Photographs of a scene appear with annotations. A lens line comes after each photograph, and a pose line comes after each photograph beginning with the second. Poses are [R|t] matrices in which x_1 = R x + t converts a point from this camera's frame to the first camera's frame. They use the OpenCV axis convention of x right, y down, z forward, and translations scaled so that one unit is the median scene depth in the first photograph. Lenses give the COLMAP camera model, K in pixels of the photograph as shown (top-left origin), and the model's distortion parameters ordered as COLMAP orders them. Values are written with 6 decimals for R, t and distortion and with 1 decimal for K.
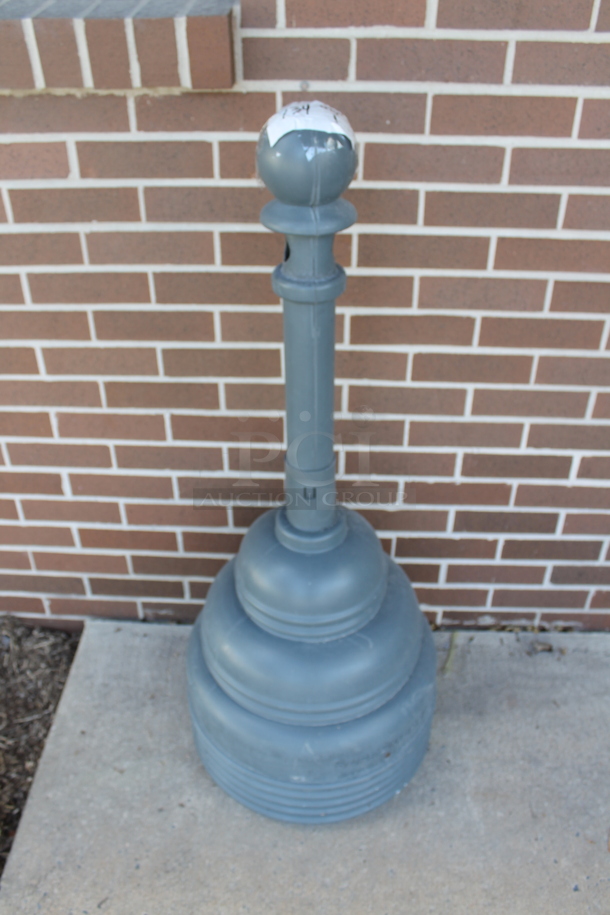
lens RADIAL K [[770.1, 0, 301.3], [0, 770.1, 455.0], [0, 0, 1]] dist [-0.169795, 0.149585]
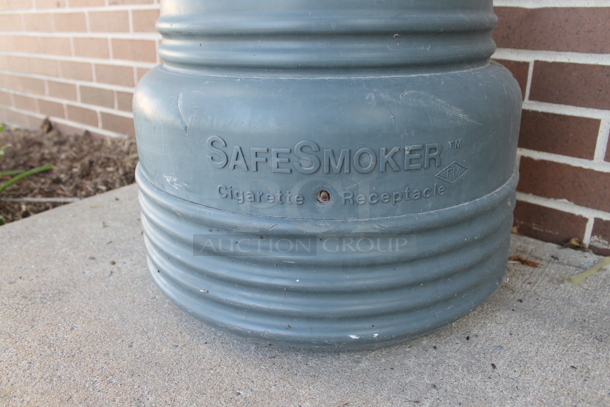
lens RADIAL K [[513.4, 0, 305.0], [0, 513.4, 203.5], [0, 0, 1]] dist [-0.169795, 0.149585]
pose [[0.799803, 0.210050, -0.562312, 0.277542], [-0.342972, 0.928717, -0.140905, 0.422551], [0.492632, 0.305553, 0.814832, 0.664266]]
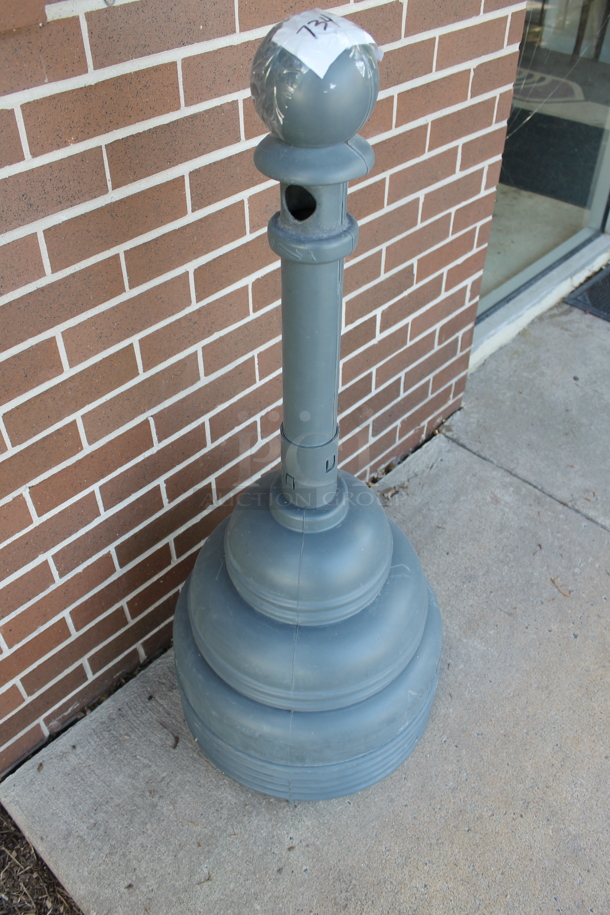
lens RADIAL K [[770.1, 0, 301.3], [0, 770.1, 455.0], [0, 0, 1]] dist [-0.169795, 0.149585]
pose [[0.662626, -0.515036, 0.543750, -0.398566], [0.435993, 0.855581, 0.279090, -0.182434], [-0.608964, 0.052139, 0.791483, 0.260752]]
